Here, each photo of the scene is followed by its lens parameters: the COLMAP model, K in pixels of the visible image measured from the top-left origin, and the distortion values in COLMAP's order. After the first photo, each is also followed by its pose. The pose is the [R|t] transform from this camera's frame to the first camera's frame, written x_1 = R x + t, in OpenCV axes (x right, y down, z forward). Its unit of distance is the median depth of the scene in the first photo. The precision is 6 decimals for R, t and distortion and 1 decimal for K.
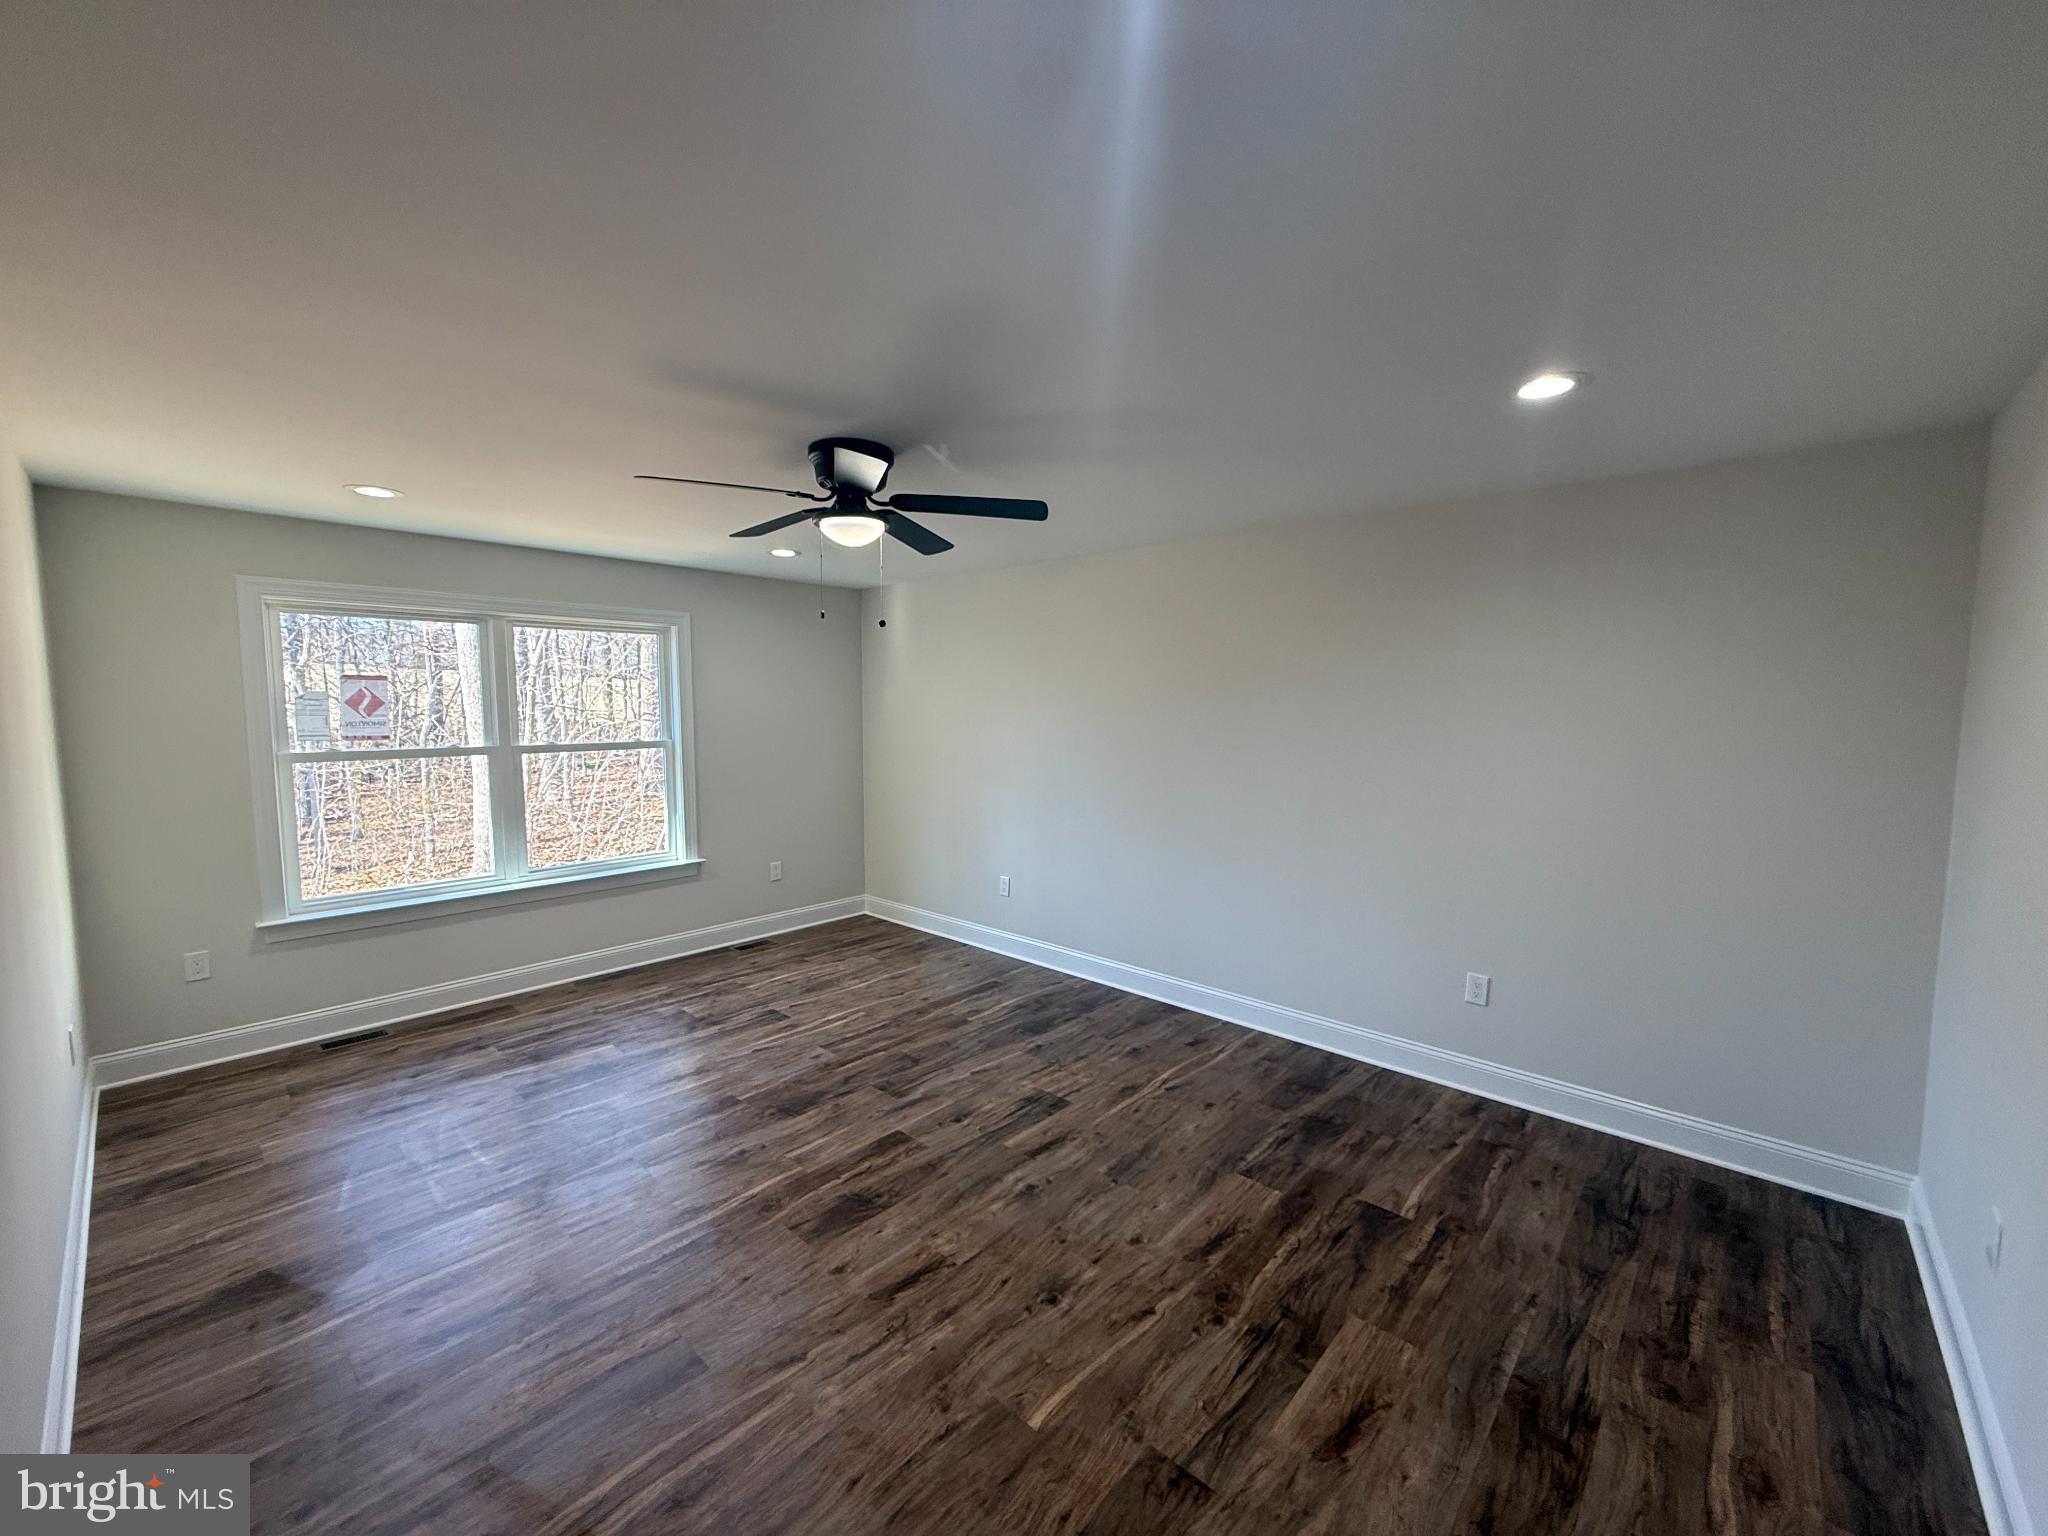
lens RADIAL K [[813.1, 0, 1016.6], [0, 813.1, 771.2], [0, 0, 1]] dist [0.000582, -0.000382]
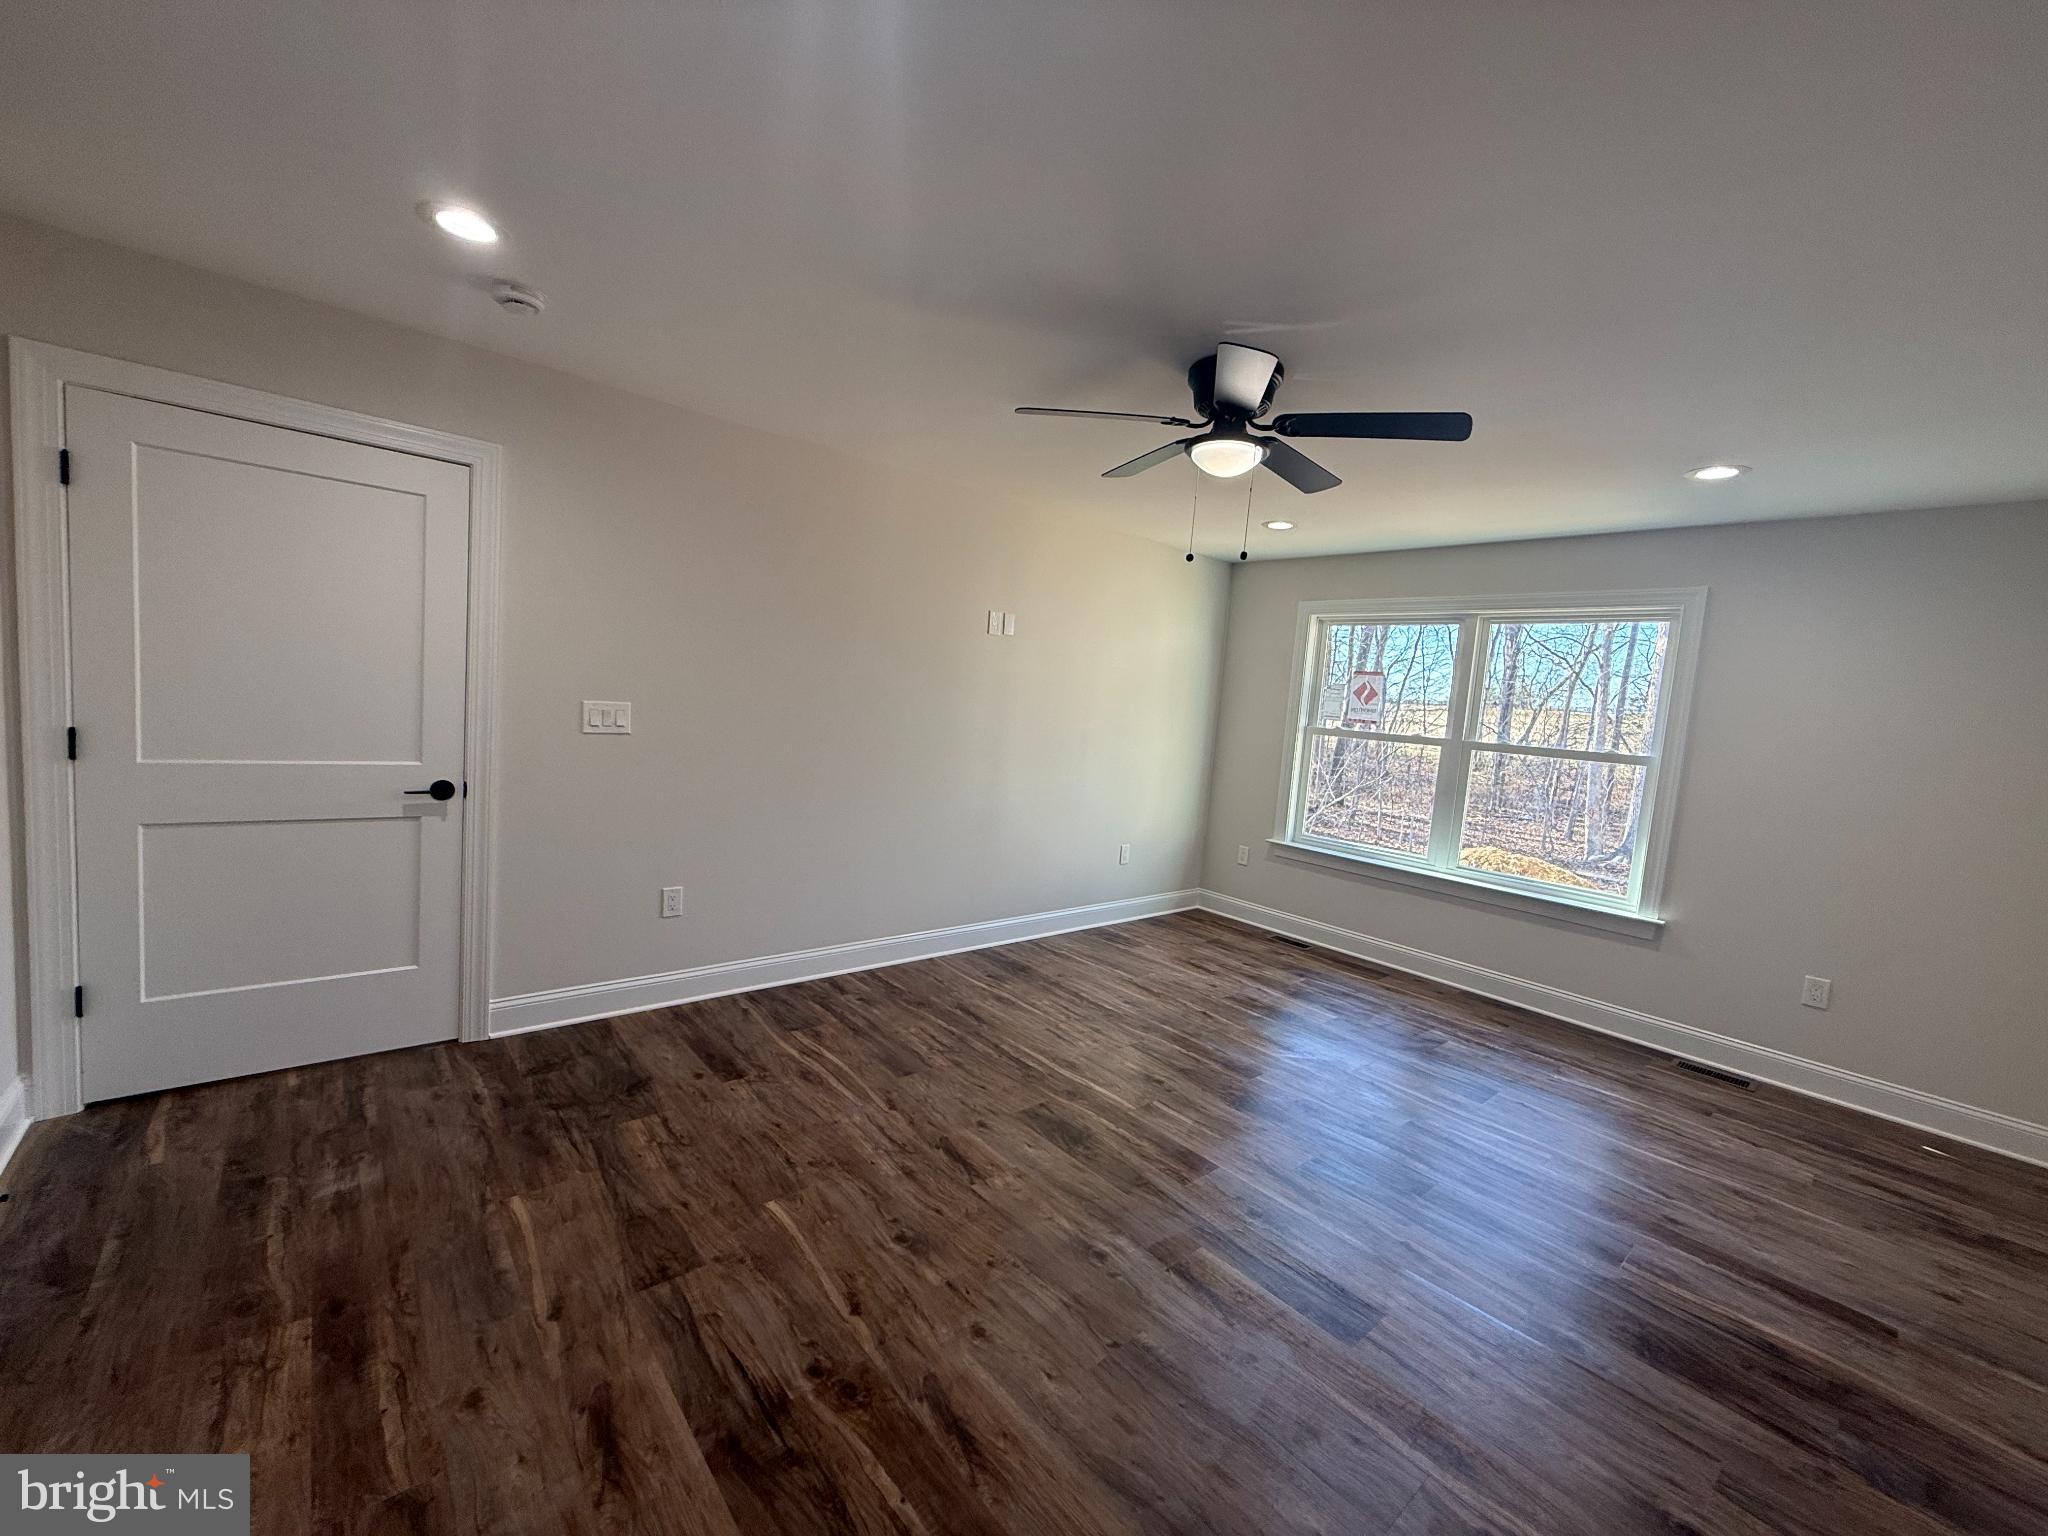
lens RADIAL K [[813.1, 0, 1019.1], [0, 813.1, 761.2], [0, 0, 1]] dist [0.000582, -0.000382]
pose [[-0.109900, 0.069680, -0.991497, 0.767545], [-0.165504, 0.982330, 0.087381, -0.004018], [0.980067, 0.173700, -0.096426, 0.928316]]
